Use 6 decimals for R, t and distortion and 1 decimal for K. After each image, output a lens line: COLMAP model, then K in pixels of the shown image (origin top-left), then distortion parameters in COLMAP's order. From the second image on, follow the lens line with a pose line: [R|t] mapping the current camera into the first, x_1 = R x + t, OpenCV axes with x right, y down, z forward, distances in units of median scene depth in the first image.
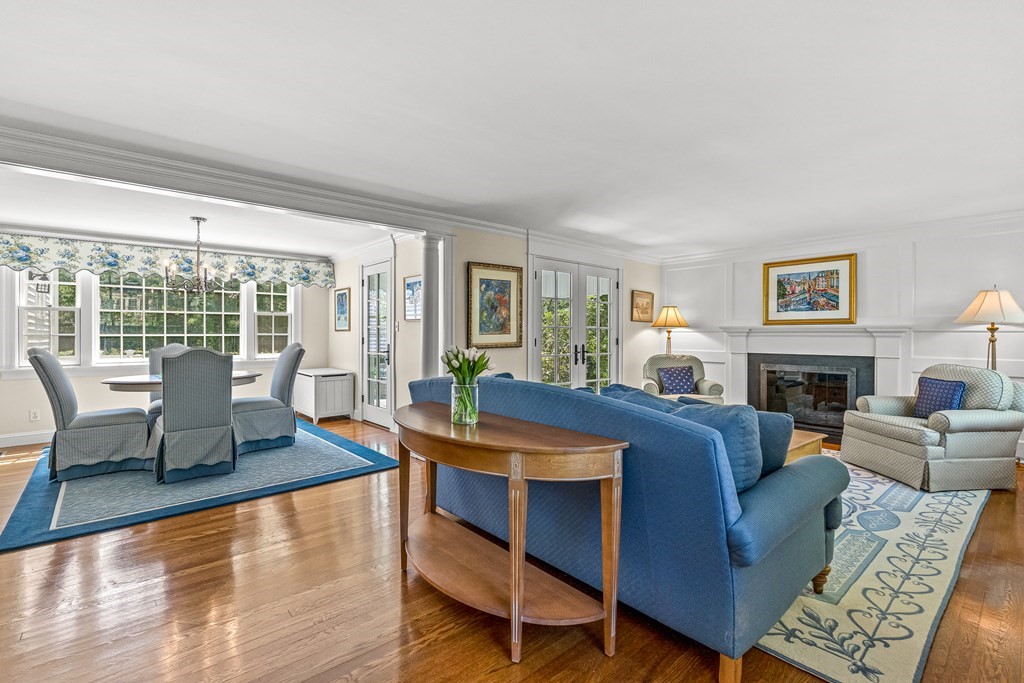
lens RADIAL K [[455.5, 0, 515.5], [0, 455.5, 338.2], [0, 0, 1]] dist [-0.001710, 0.001347]
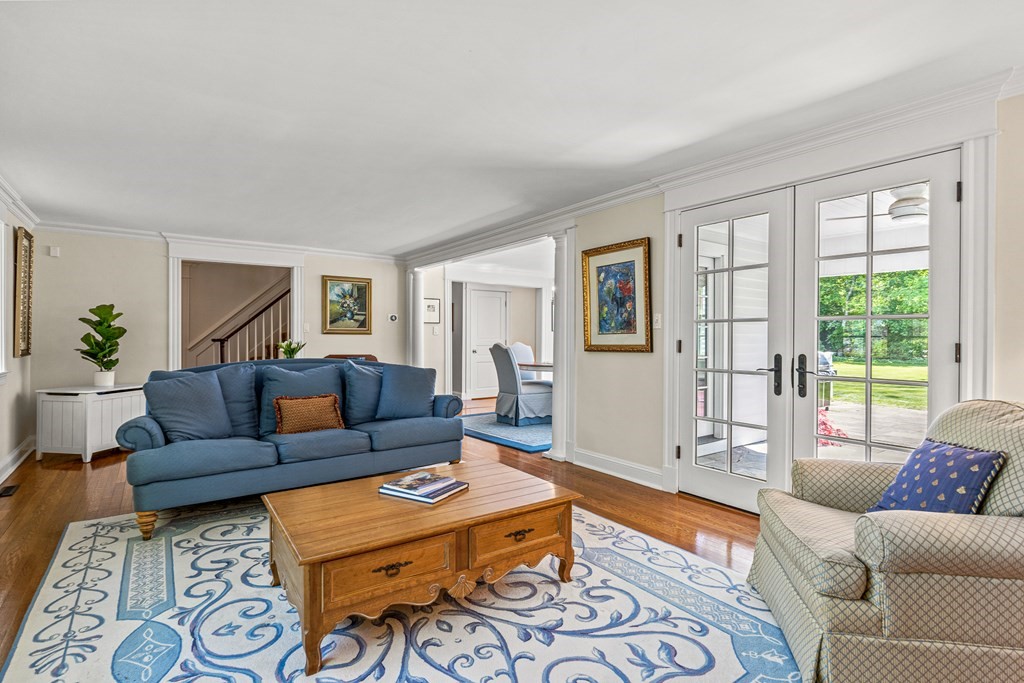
lens RADIAL K [[511.0, 0, 516.2], [0, 511.0, 338.4], [0, 0, 1]] dist [0.000187, 0.000707]
pose [[-0.097124, 0.000409, -0.995272, 0.861950], [-0.011716, 0.999930, 0.001555, -0.000600], [0.995203, 0.011812, -0.097113, 0.941016]]
